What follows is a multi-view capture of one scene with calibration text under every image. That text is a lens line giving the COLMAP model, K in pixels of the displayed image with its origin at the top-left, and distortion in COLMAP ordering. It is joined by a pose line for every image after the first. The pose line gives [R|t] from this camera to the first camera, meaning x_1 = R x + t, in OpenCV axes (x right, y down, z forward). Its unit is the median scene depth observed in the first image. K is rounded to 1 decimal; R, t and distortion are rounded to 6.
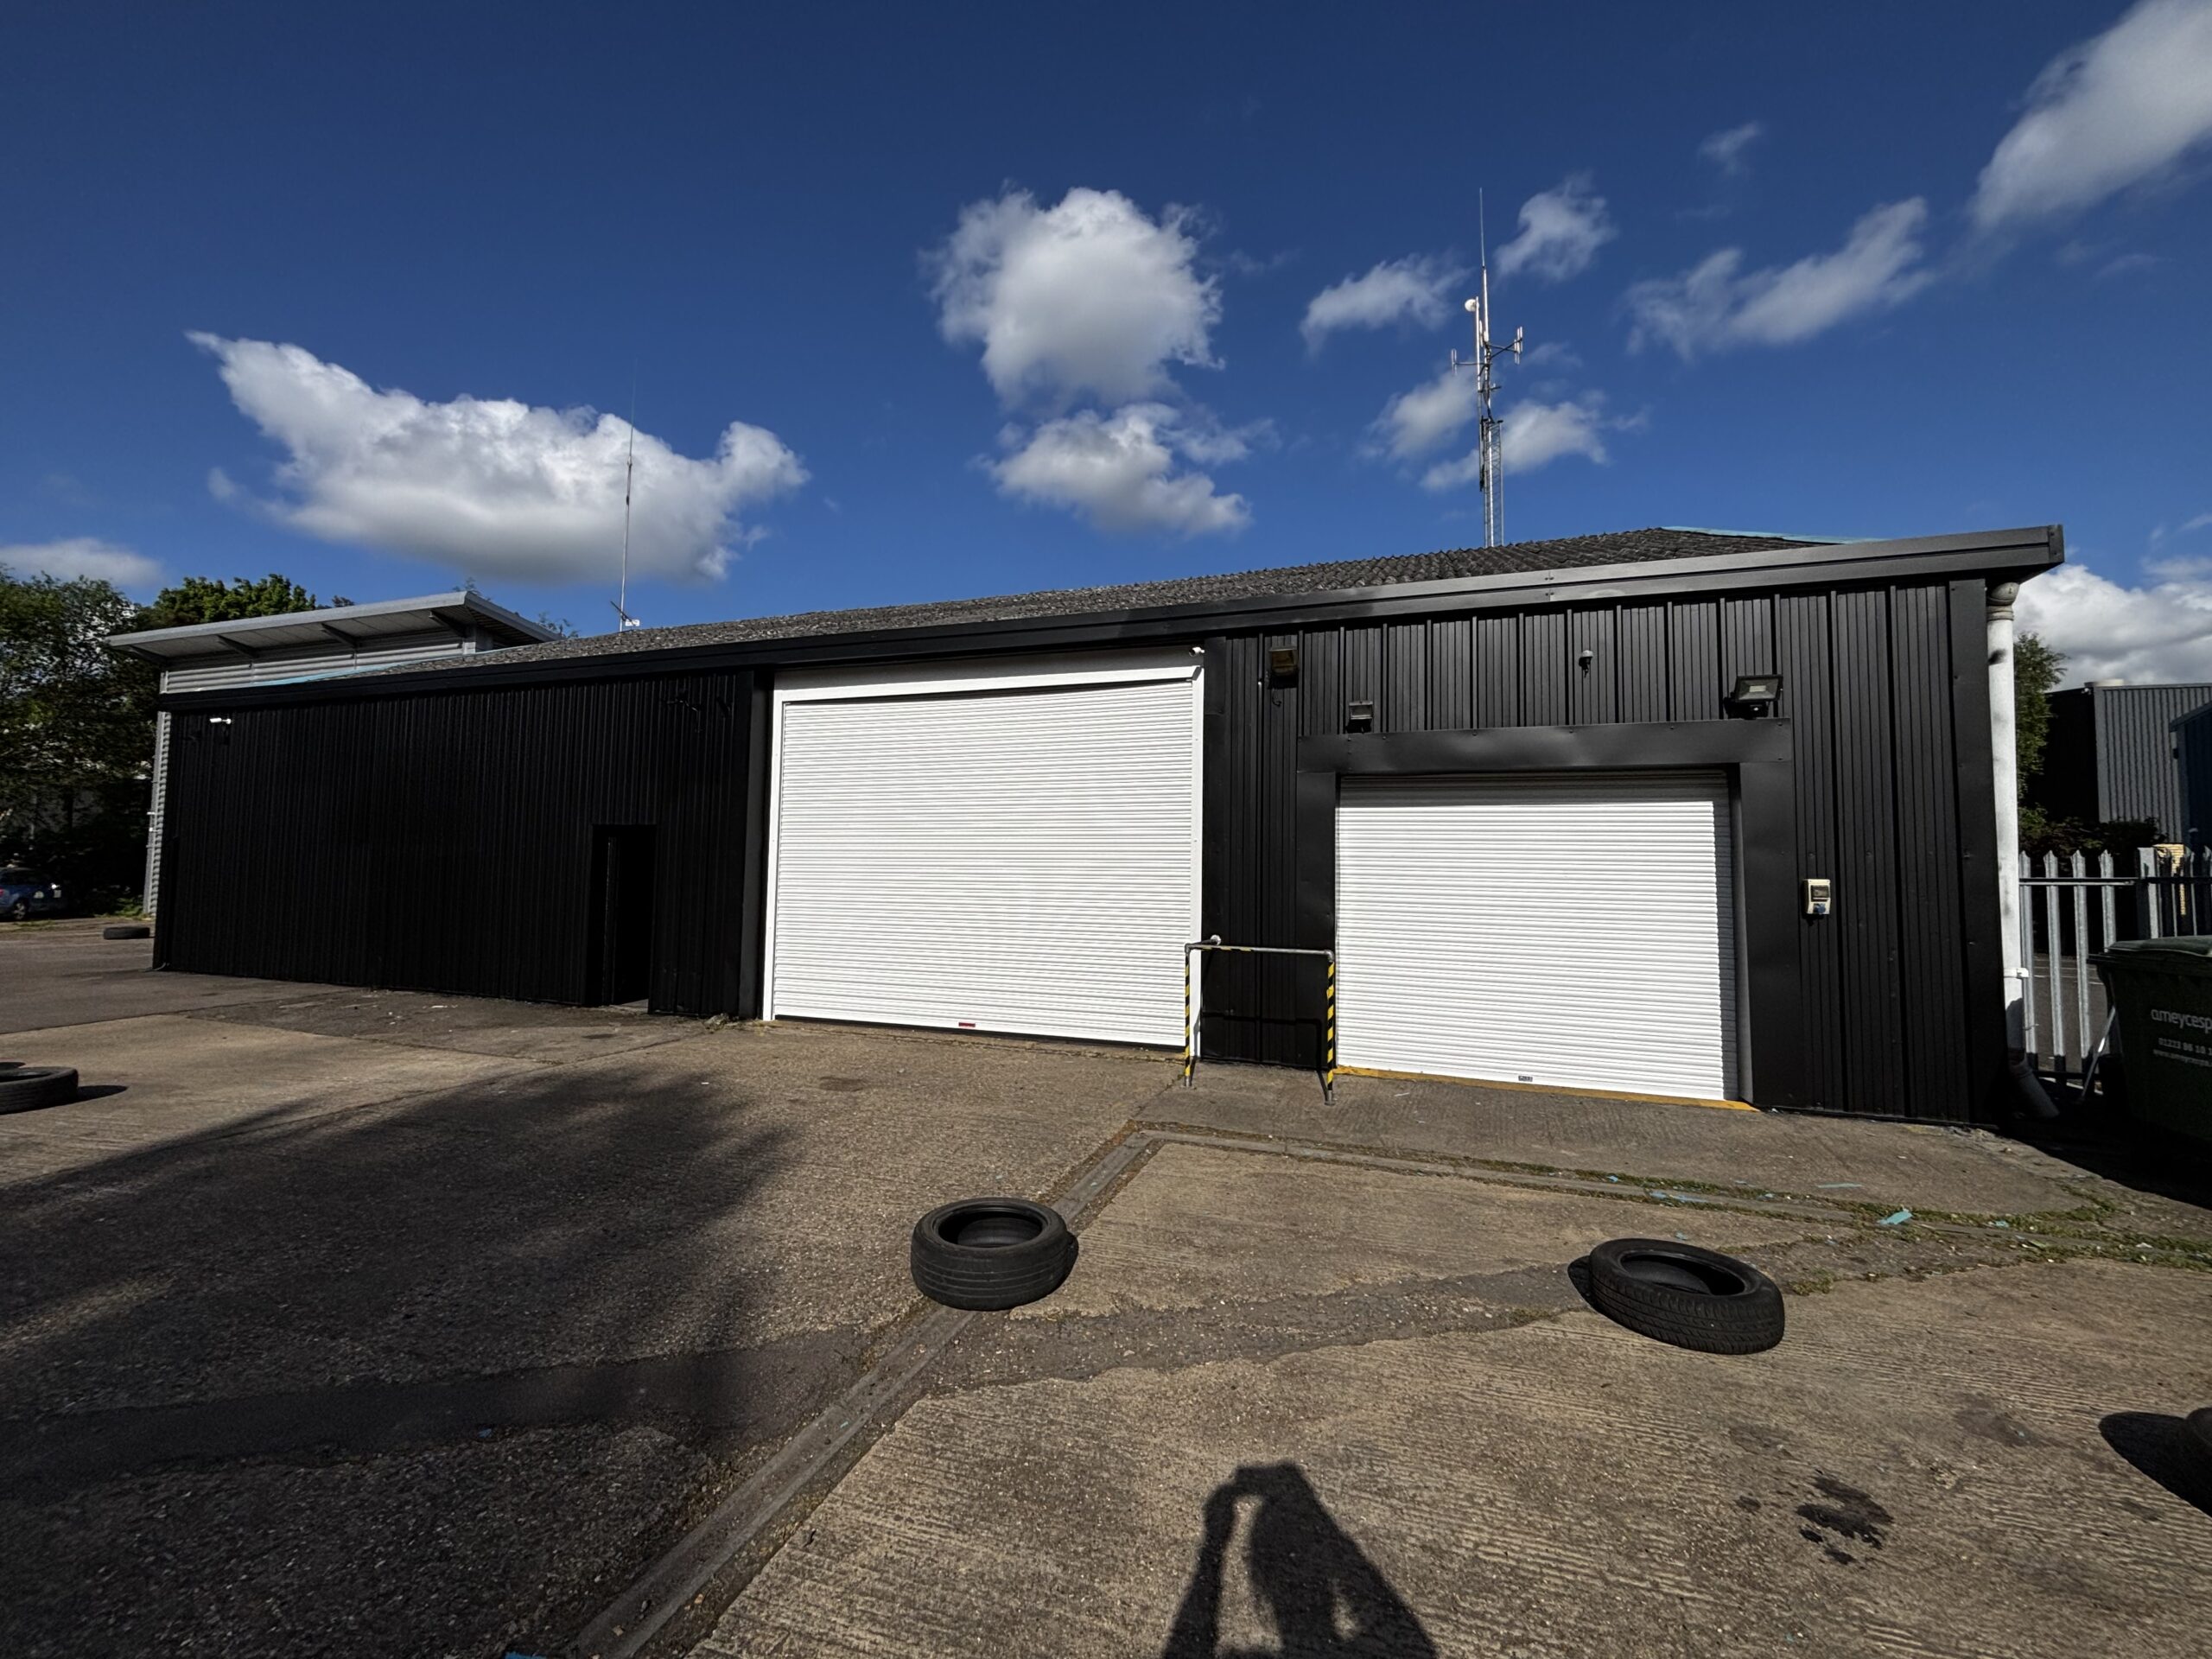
lens RADIAL K [[920.3, 0, 1112.7], [0, 920.3, 808.4], [0, 0, 1]] dist [0.009167, 0.000327]
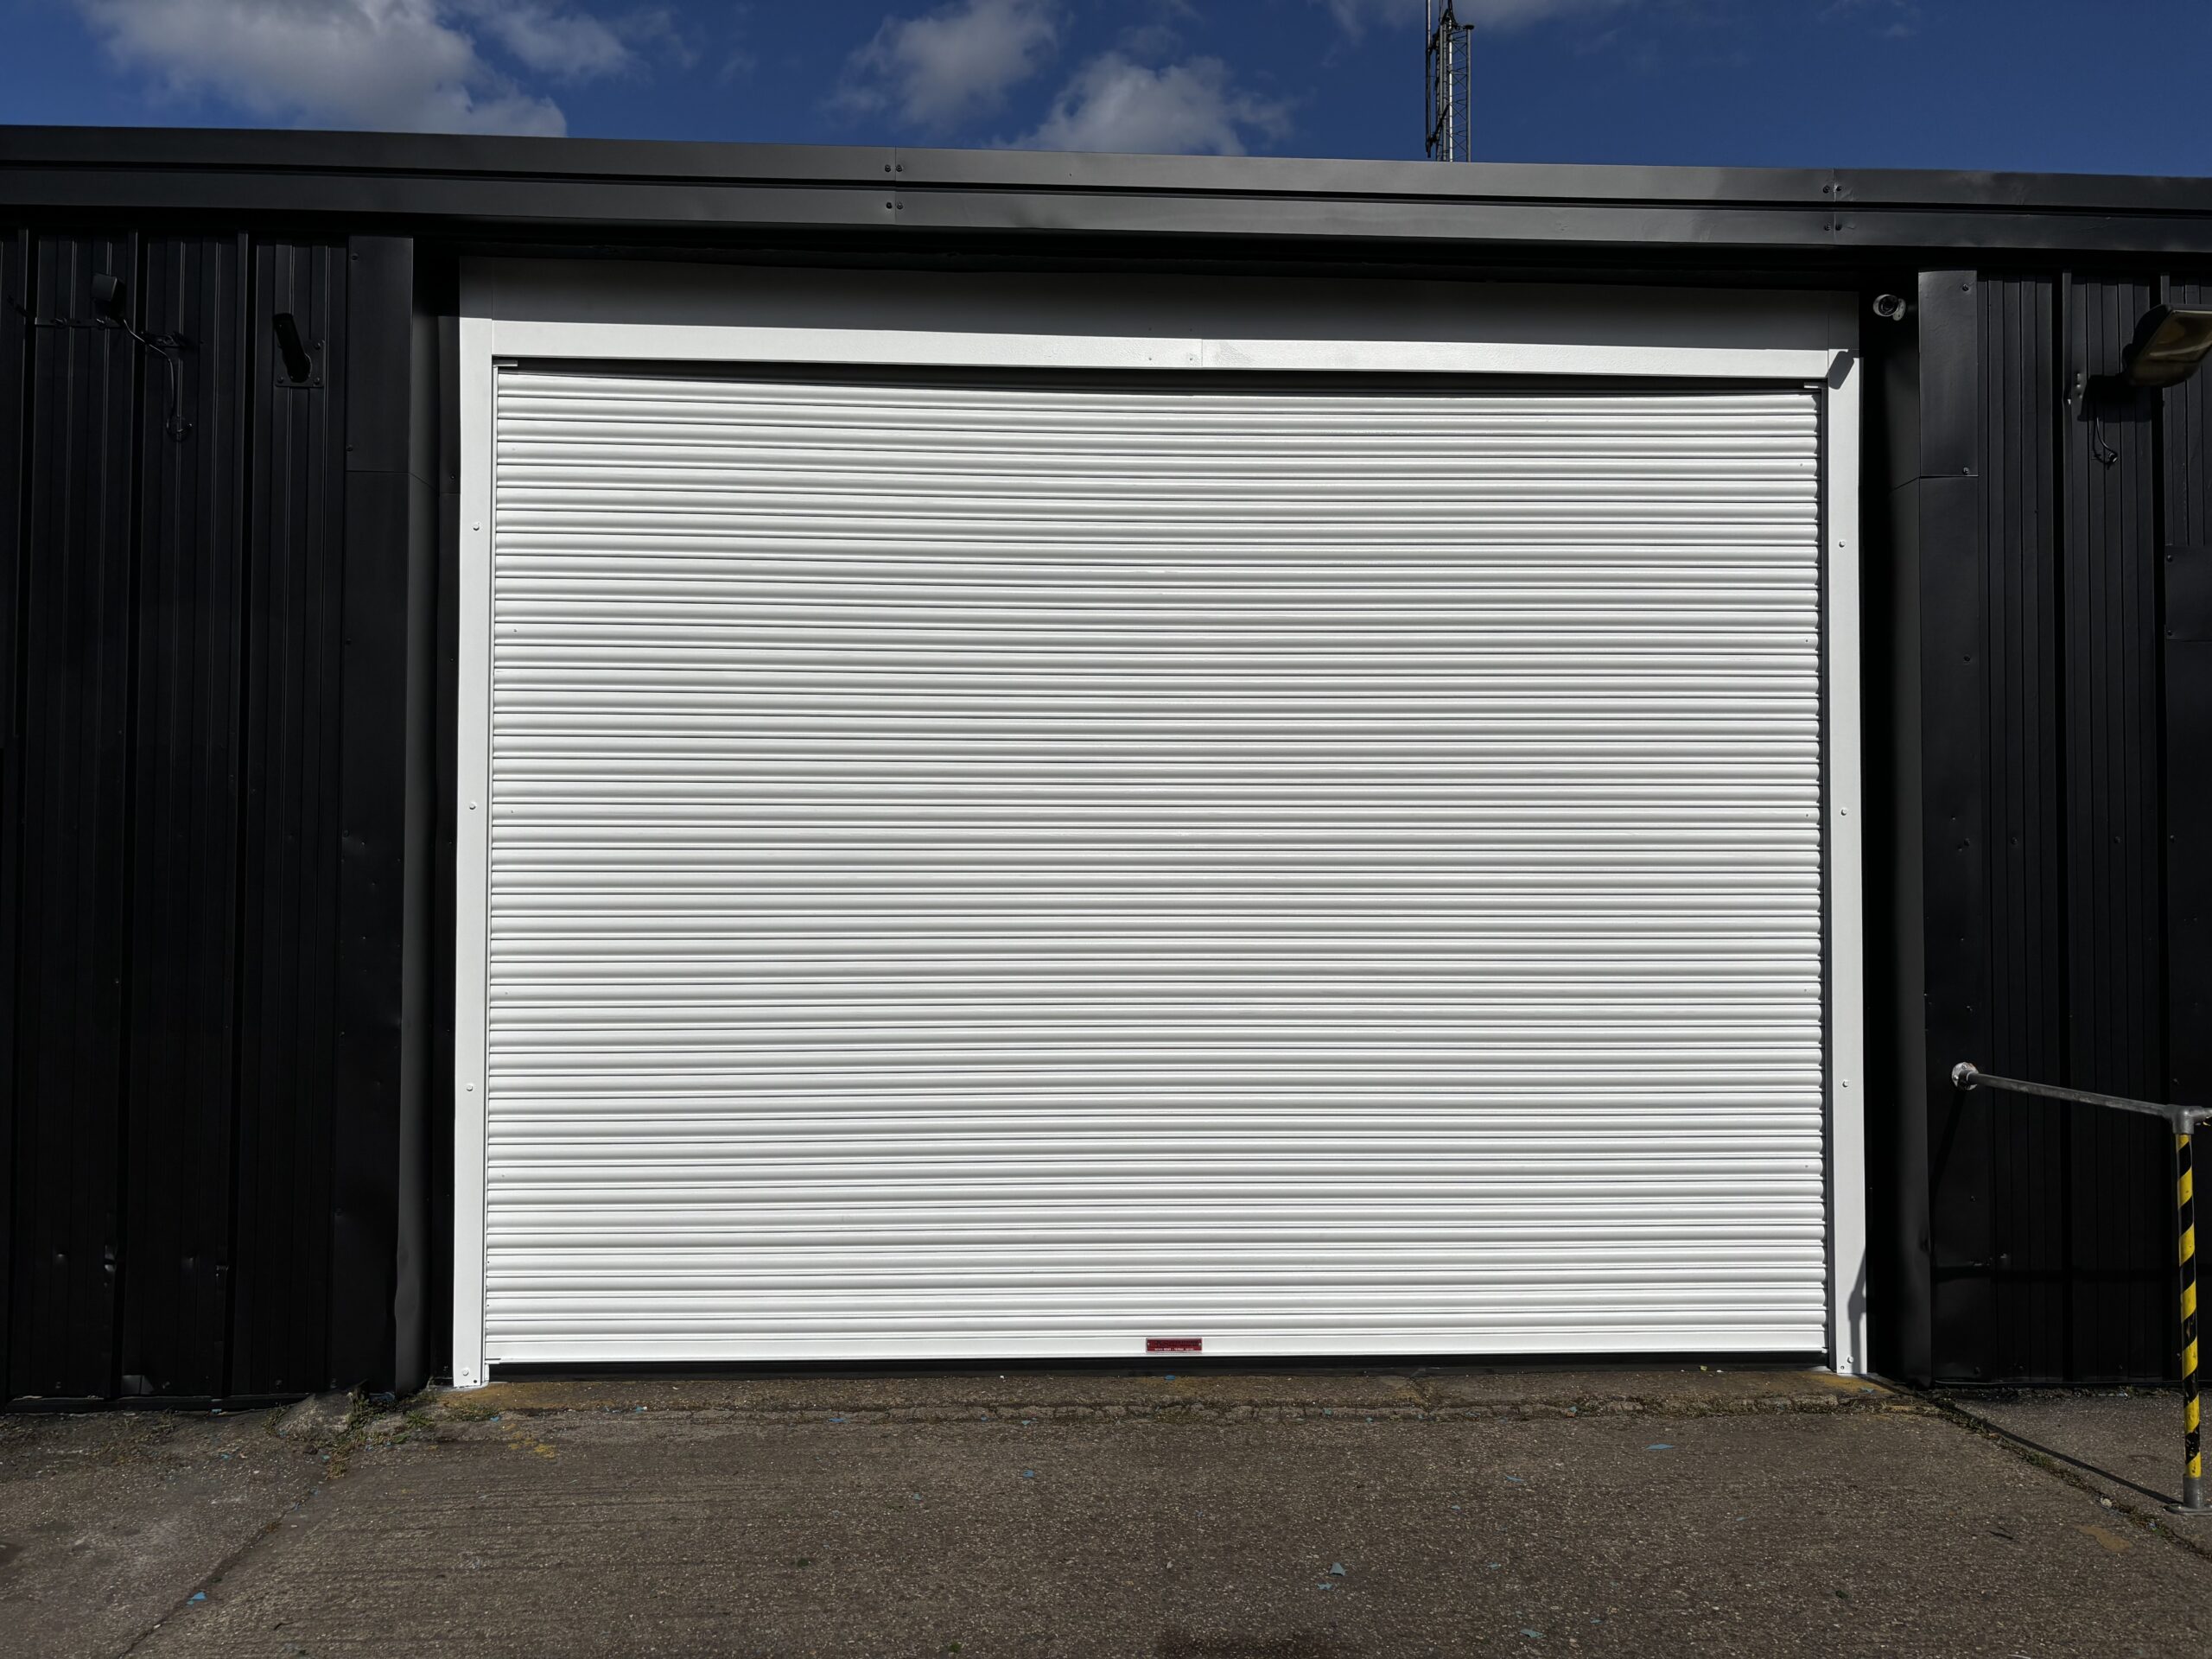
lens RADIAL K [[1669.6, 0, 932.4], [0, 1669.6, 814.3], [0, 0, 1]] dist [0.025207, -0.016246]
pose [[0.926672, 0.003539, 0.375853, -0.441378], [-0.016666, 0.999359, 0.031681, 0.017625], [-0.375500, -0.035622, 0.926137, 0.427875]]
